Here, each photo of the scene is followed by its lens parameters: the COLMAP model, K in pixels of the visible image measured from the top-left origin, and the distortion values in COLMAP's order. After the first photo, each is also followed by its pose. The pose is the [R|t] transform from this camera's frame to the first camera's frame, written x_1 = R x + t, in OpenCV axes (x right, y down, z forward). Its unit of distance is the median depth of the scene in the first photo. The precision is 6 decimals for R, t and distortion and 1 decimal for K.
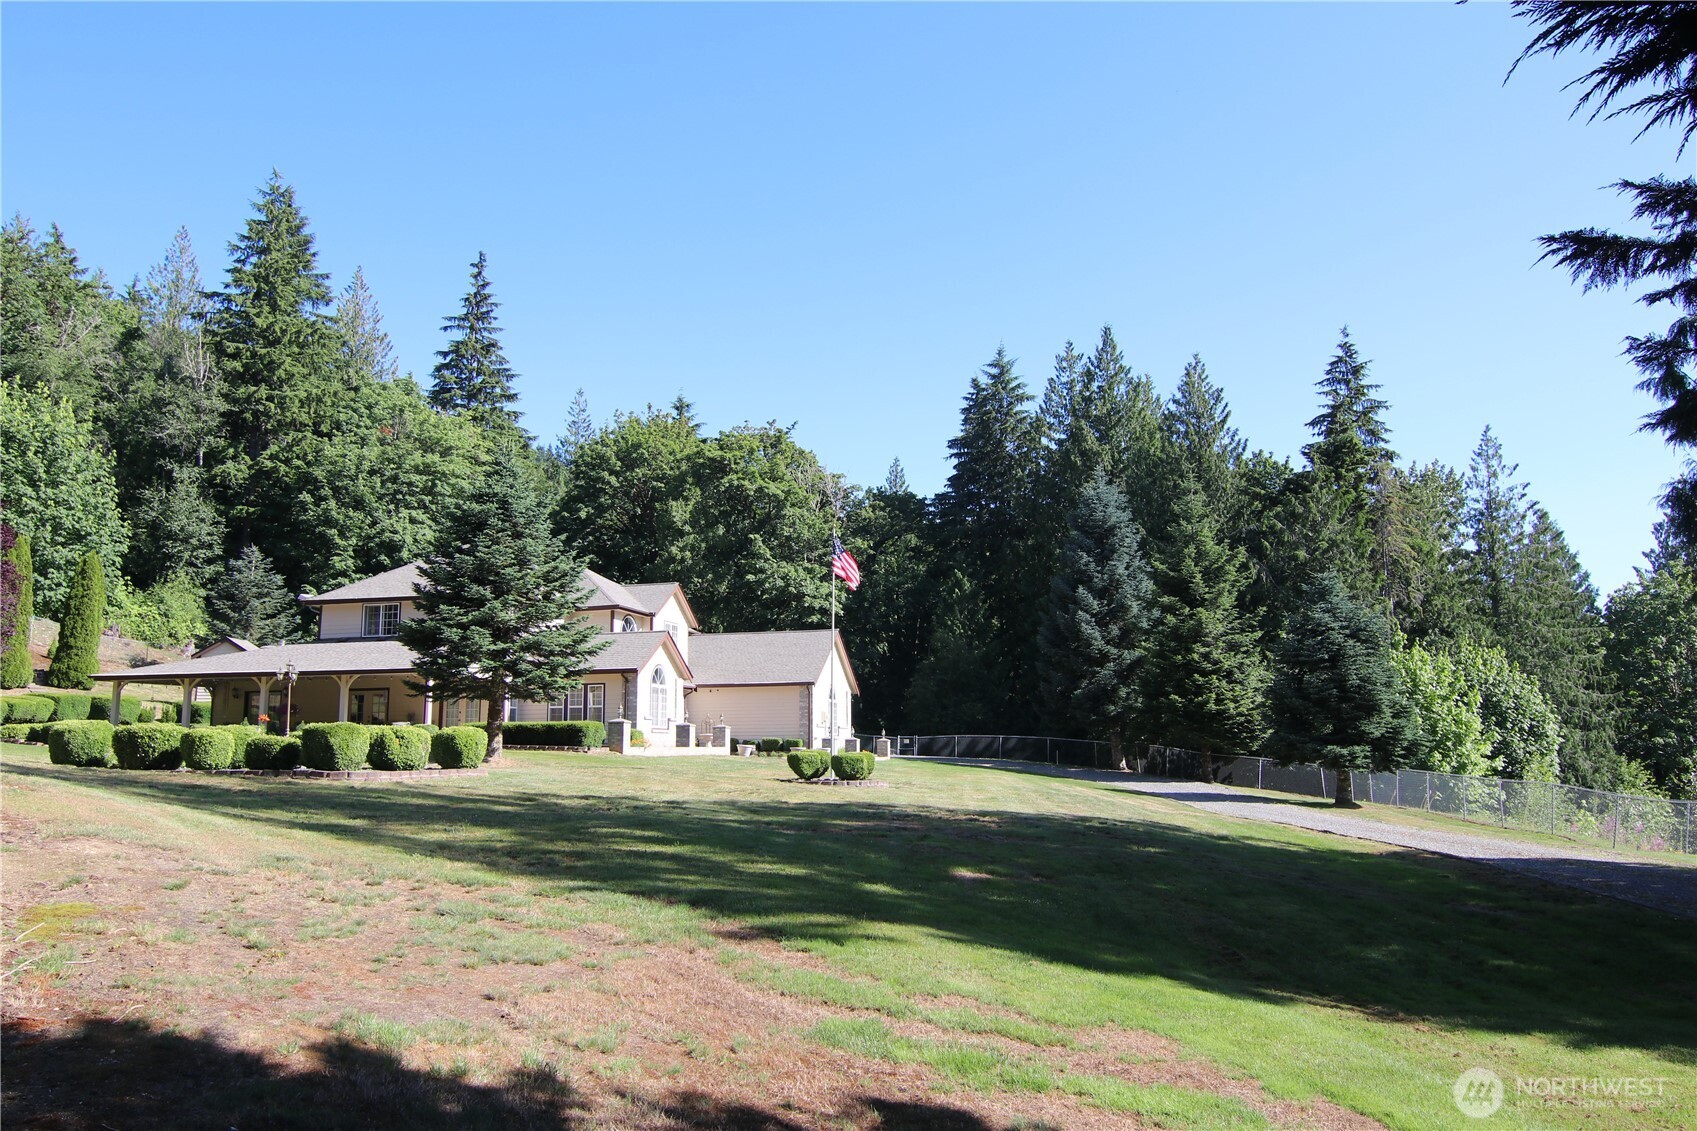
lens RADIAL K [[1262.5, 0, 848.5], [0, 1262.5, 565.5], [0, 0, 1]] dist [0.001382, -0.060556]
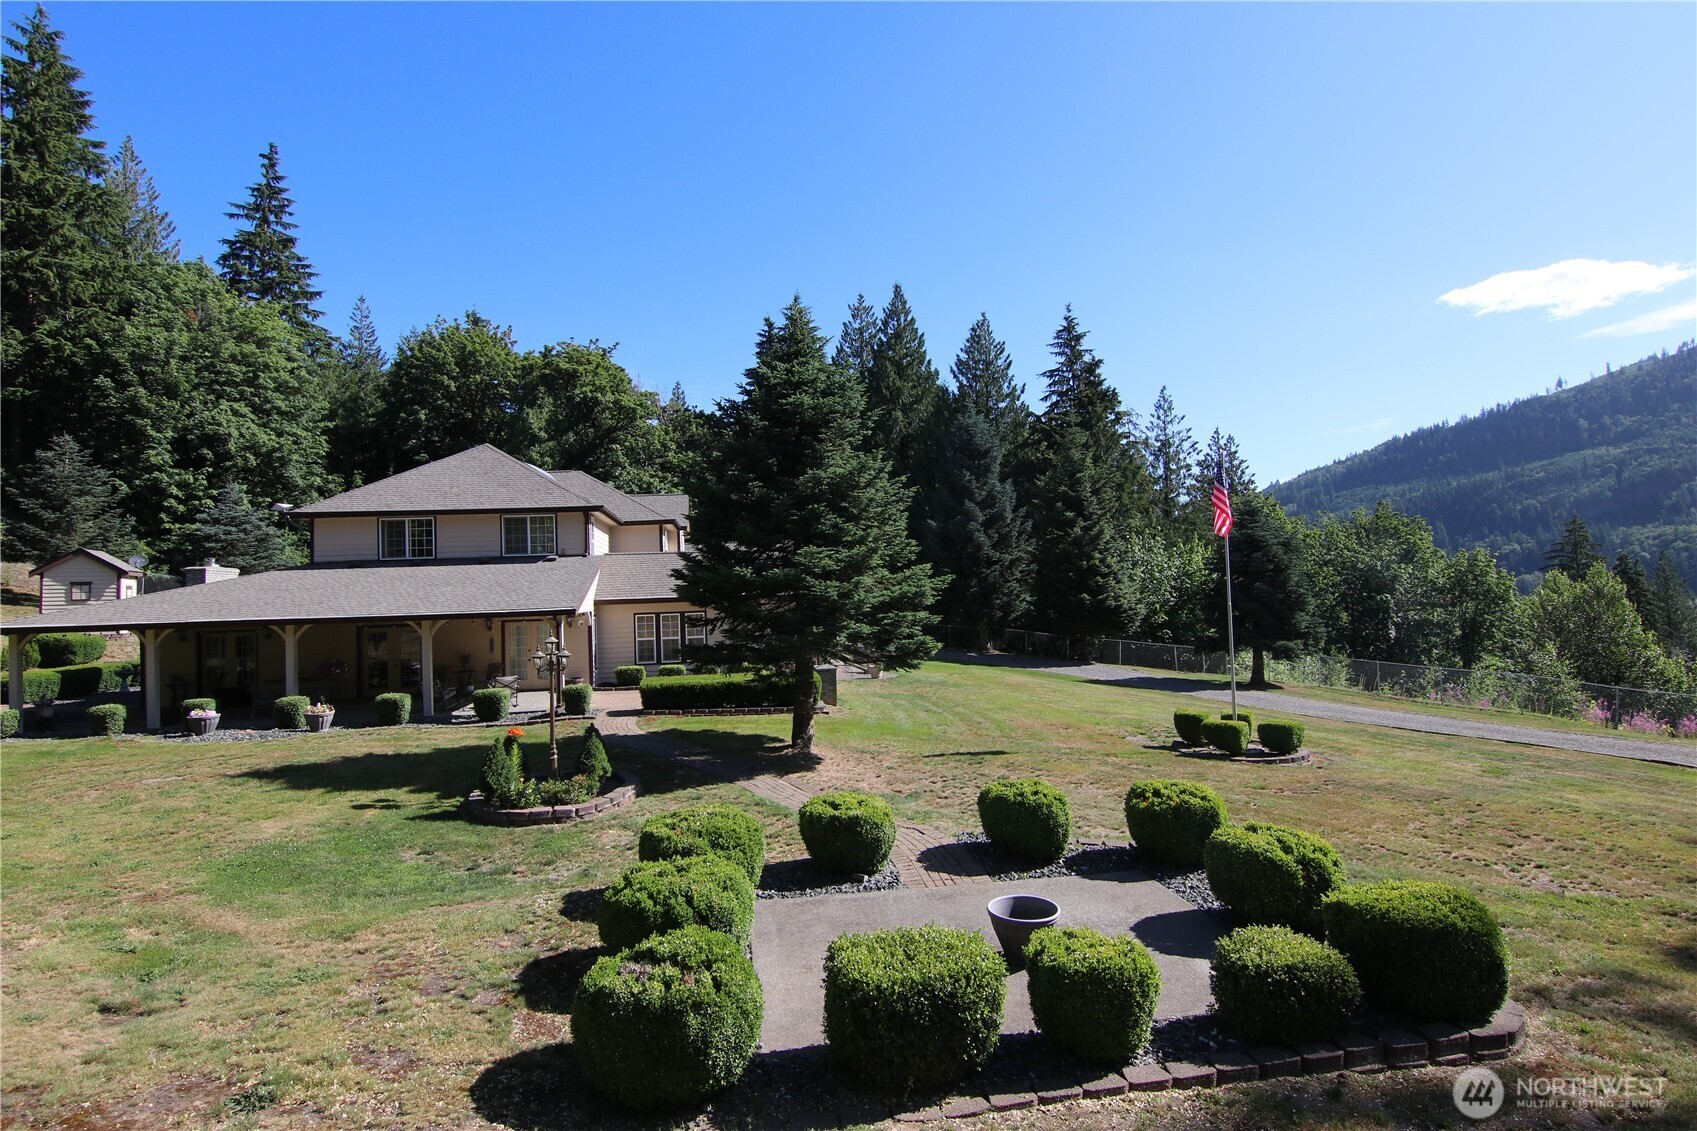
lens RADIAL K [[871.2, 0, 848.5], [0, 871.2, 565.5], [0, 0, 1]] dist [0.016217, -0.026940]
pose [[0.922594, -0.013096, 0.385549, -0.174504], [-0.029341, 0.994147, 0.103979, -0.003269], [-0.384654, -0.107243, 0.916810, 0.204765]]
